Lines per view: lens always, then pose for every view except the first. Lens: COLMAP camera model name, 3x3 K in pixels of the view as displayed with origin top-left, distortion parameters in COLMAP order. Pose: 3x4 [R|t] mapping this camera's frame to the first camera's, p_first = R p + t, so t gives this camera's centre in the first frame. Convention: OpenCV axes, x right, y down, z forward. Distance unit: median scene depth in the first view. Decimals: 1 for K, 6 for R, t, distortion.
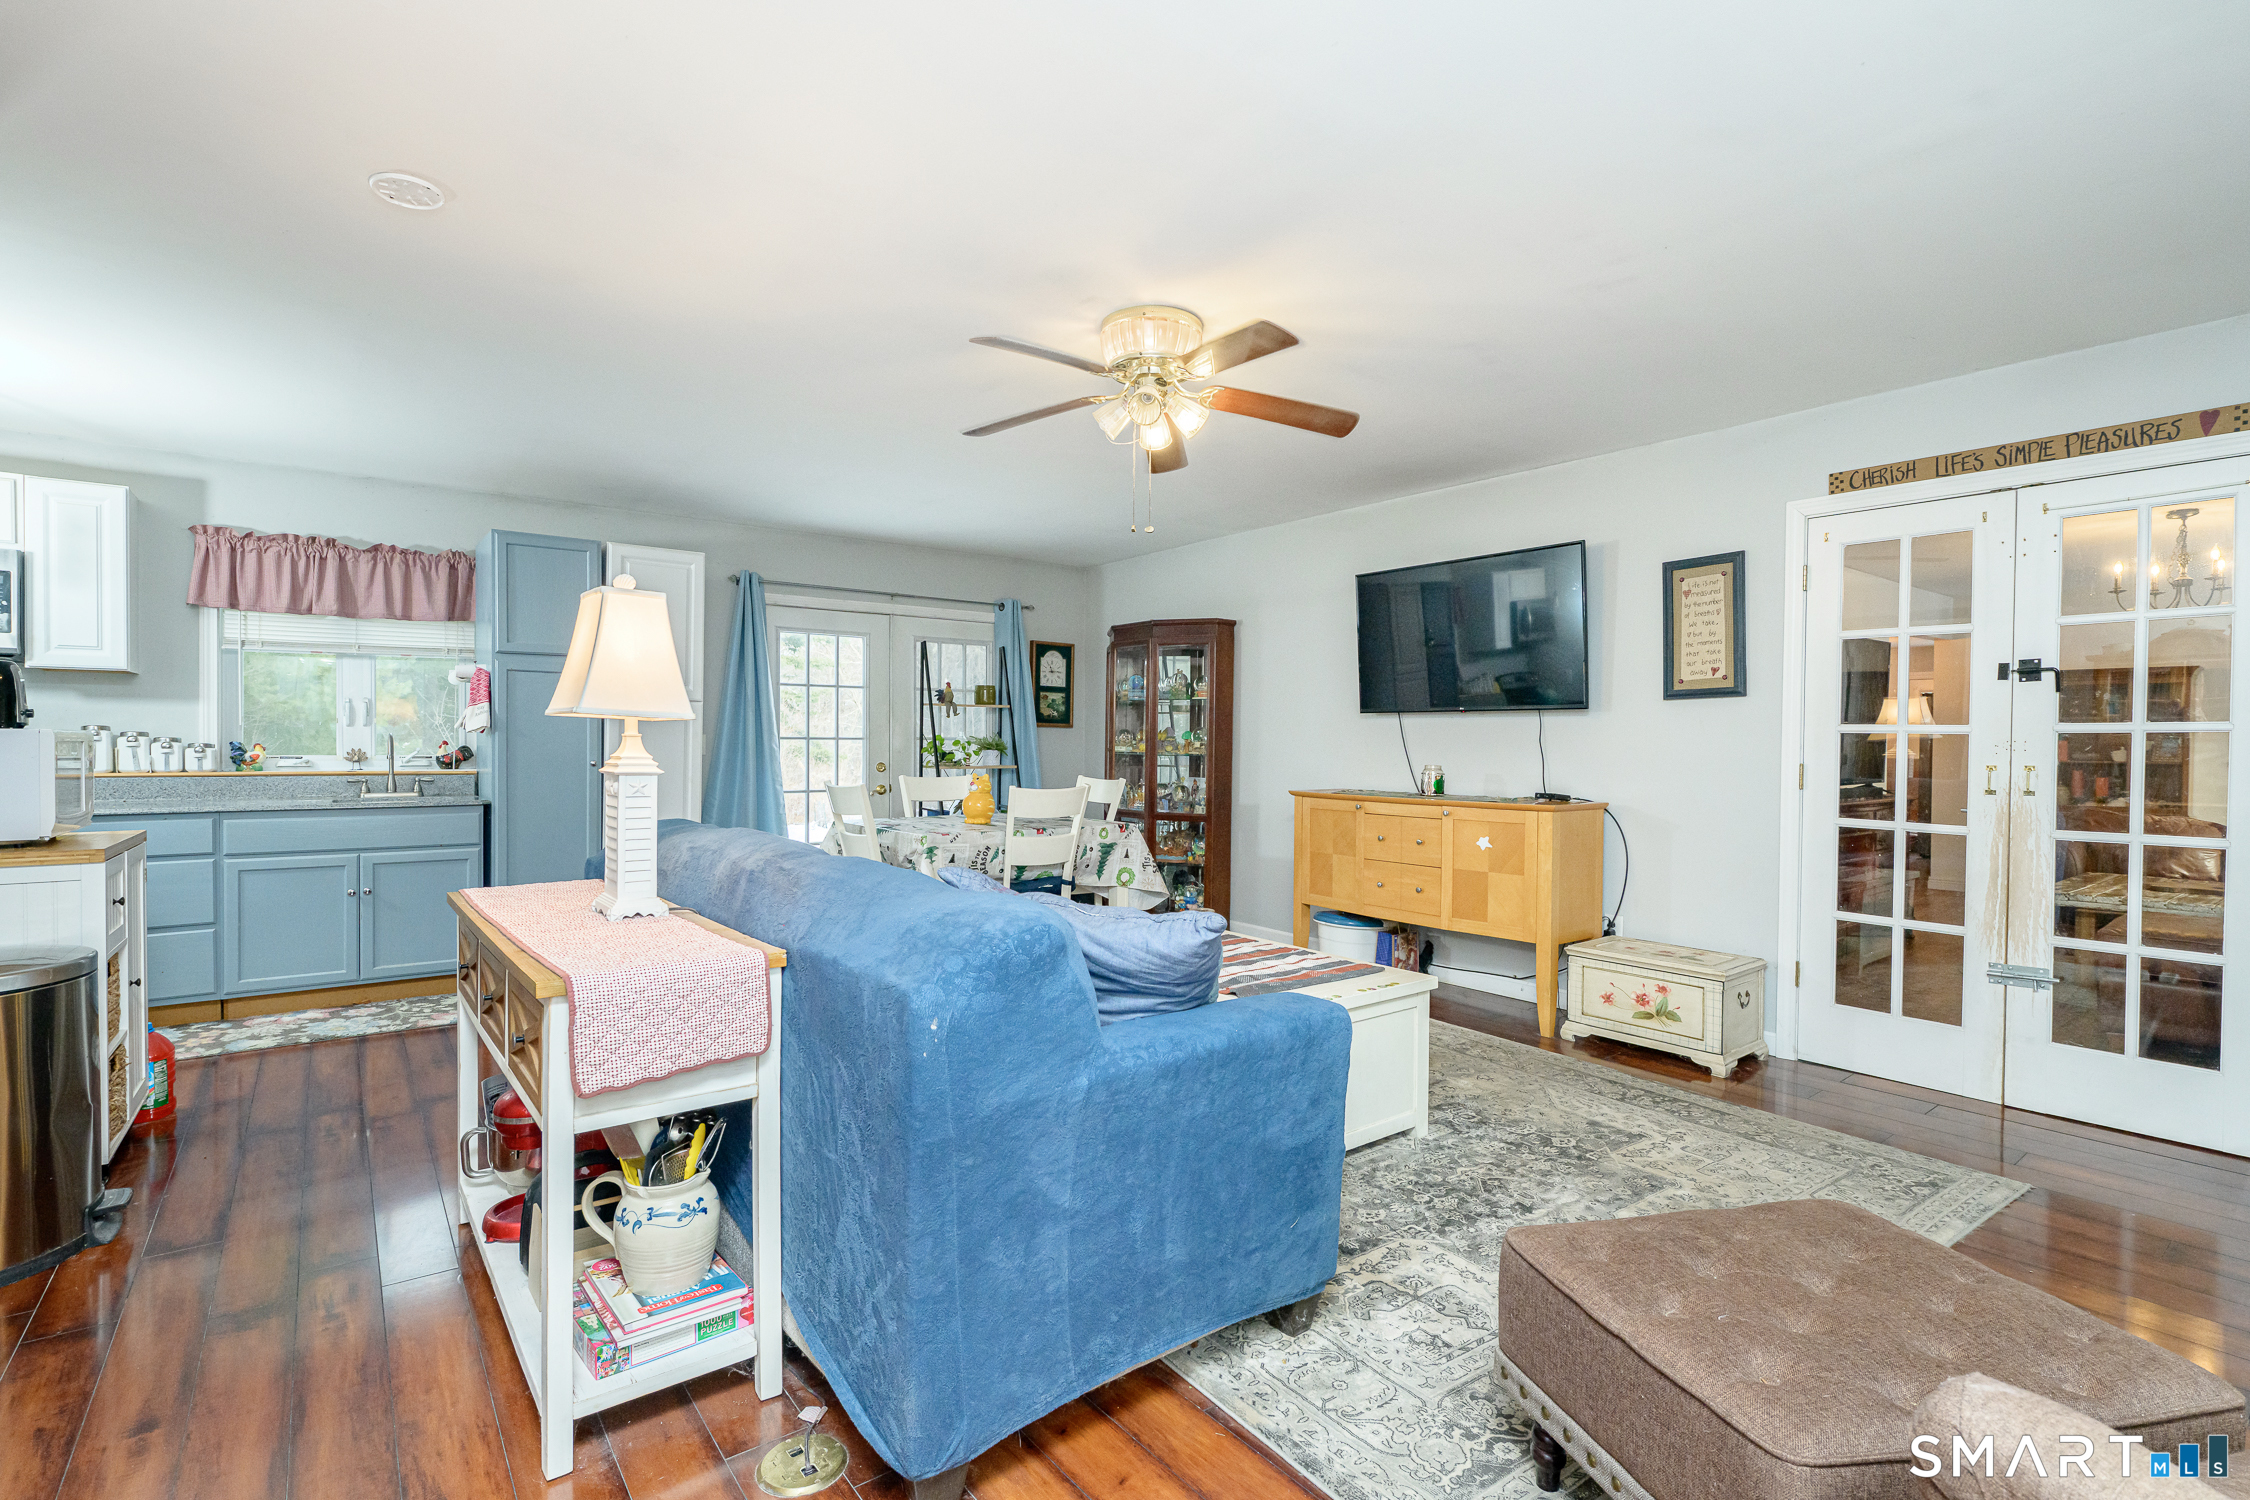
lens RADIAL K [[1028.3, 0, 1129.3], [0, 1028.3, 759.8], [0, 0, 1]] dist [-0.005388, -0.000181]
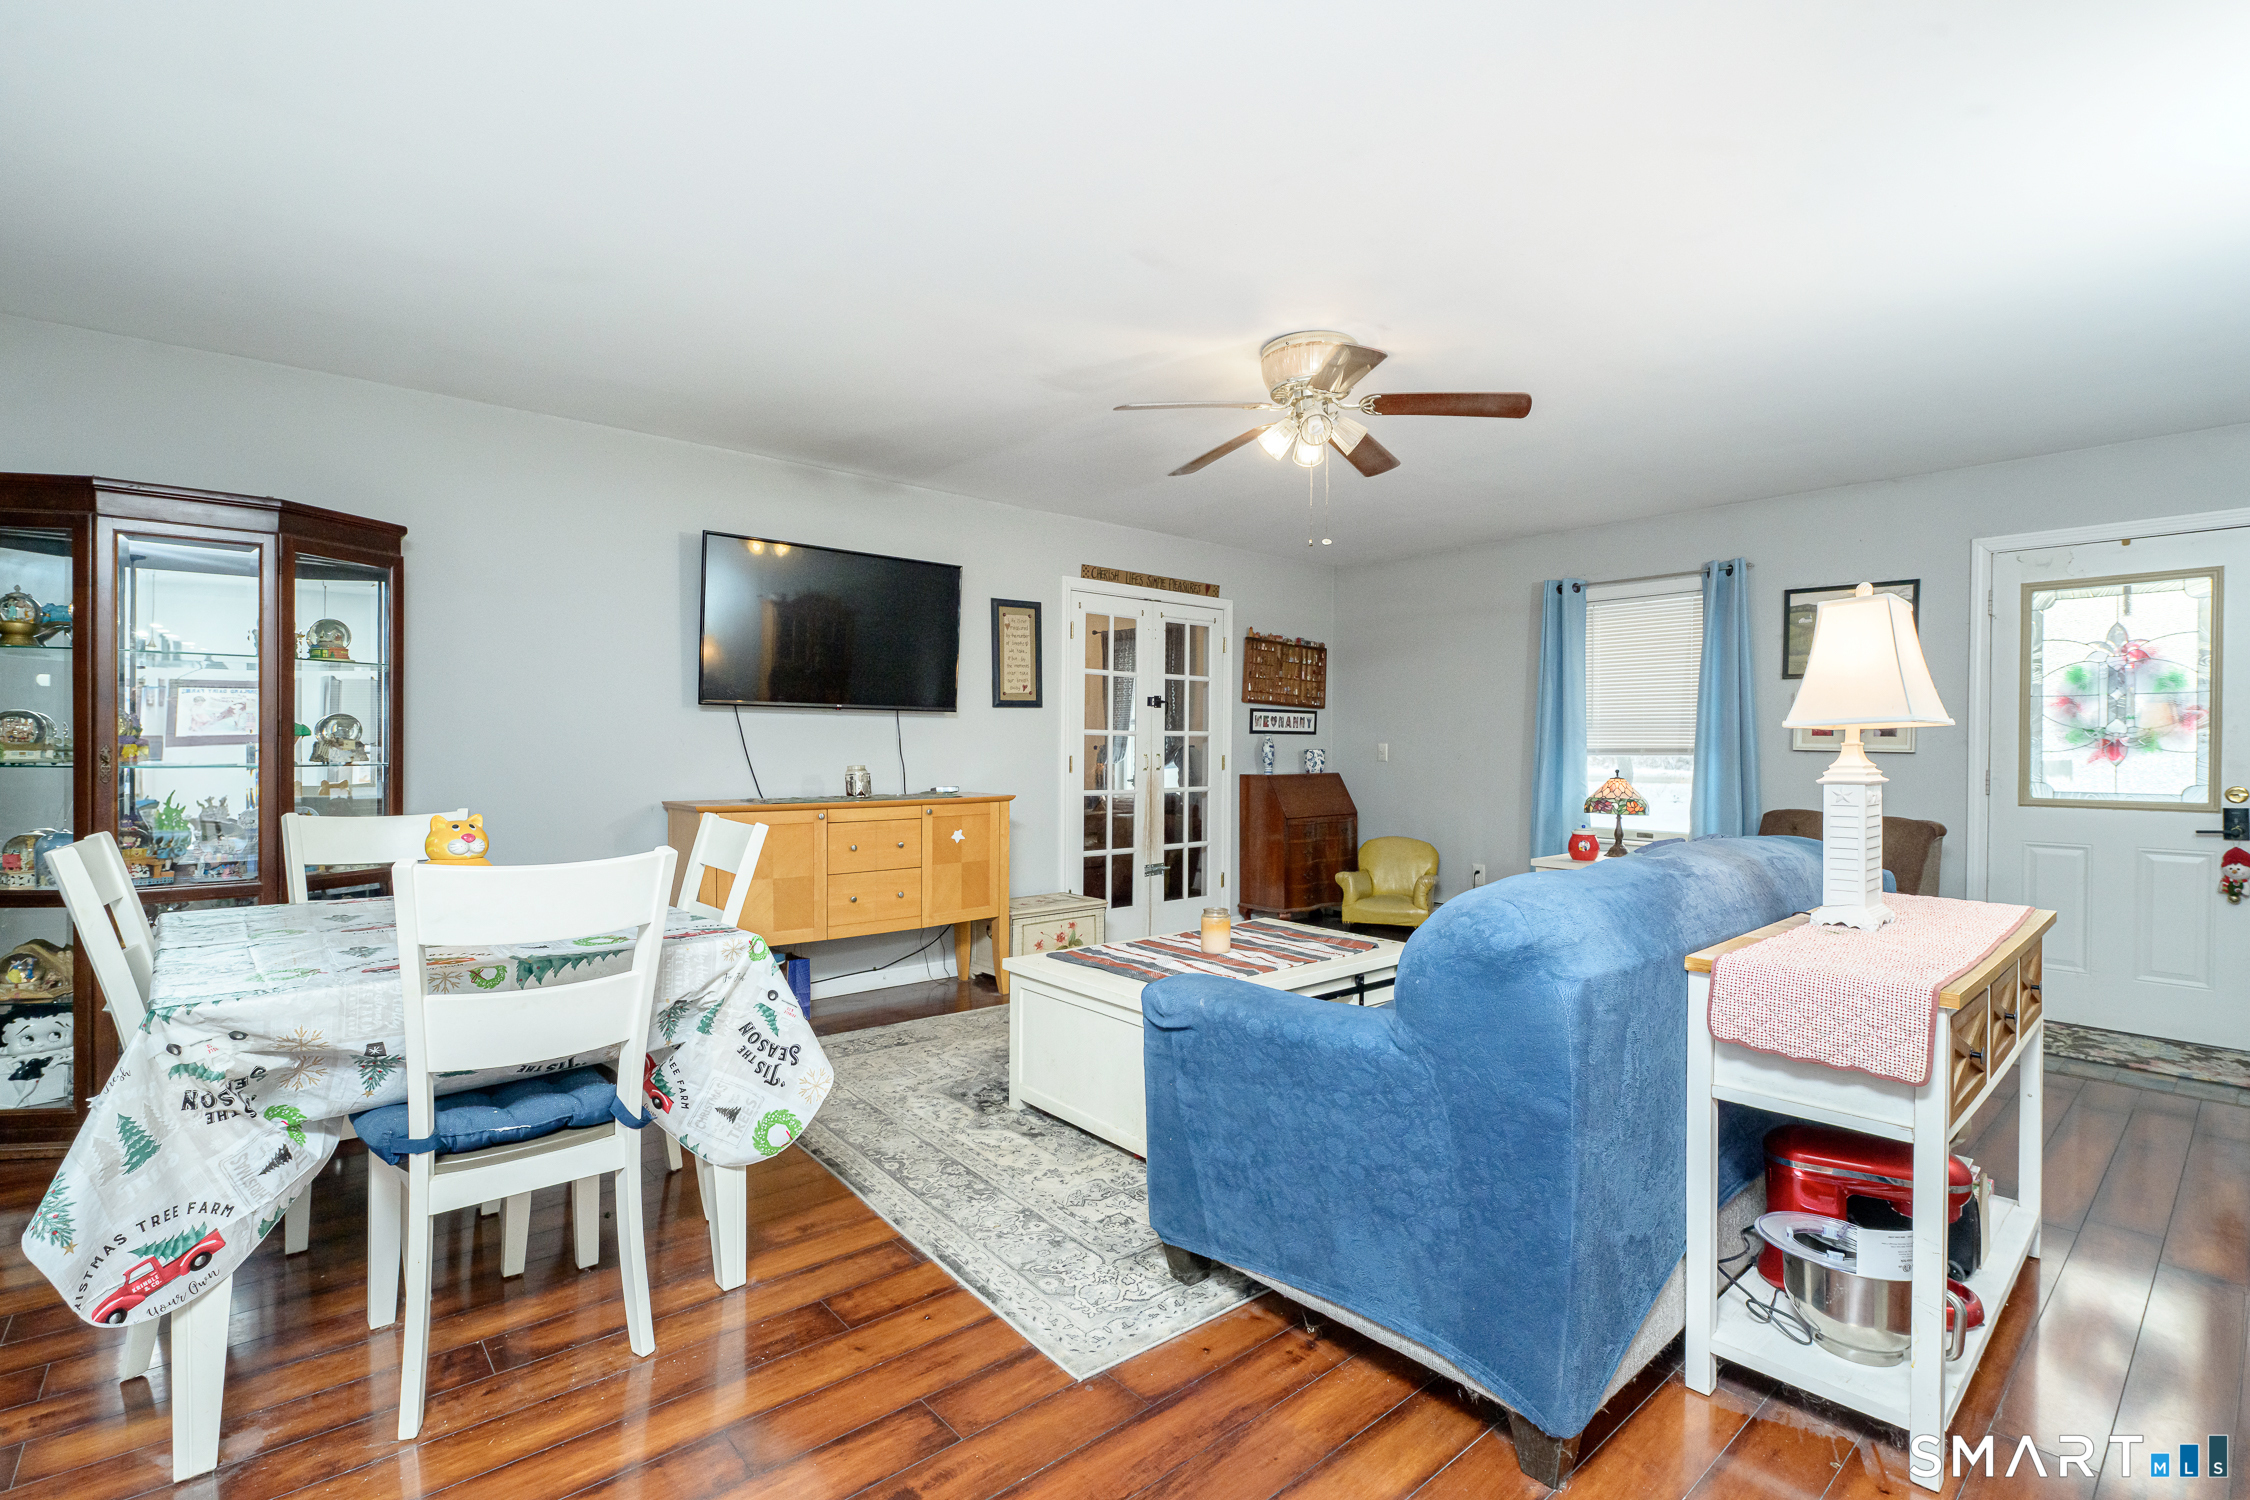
lens RADIAL K [[1028.3, 0, 1136.5], [0, 1028.3, 752.8], [0, 0, 1]] dist [-0.005388, -0.000181]
pose [[-0.054869, -0.020784, 0.998277, -0.820234], [0.010434, 0.999717, 0.021388, -0.030462], [-0.998439, 0.011590, -0.054636, 0.977074]]
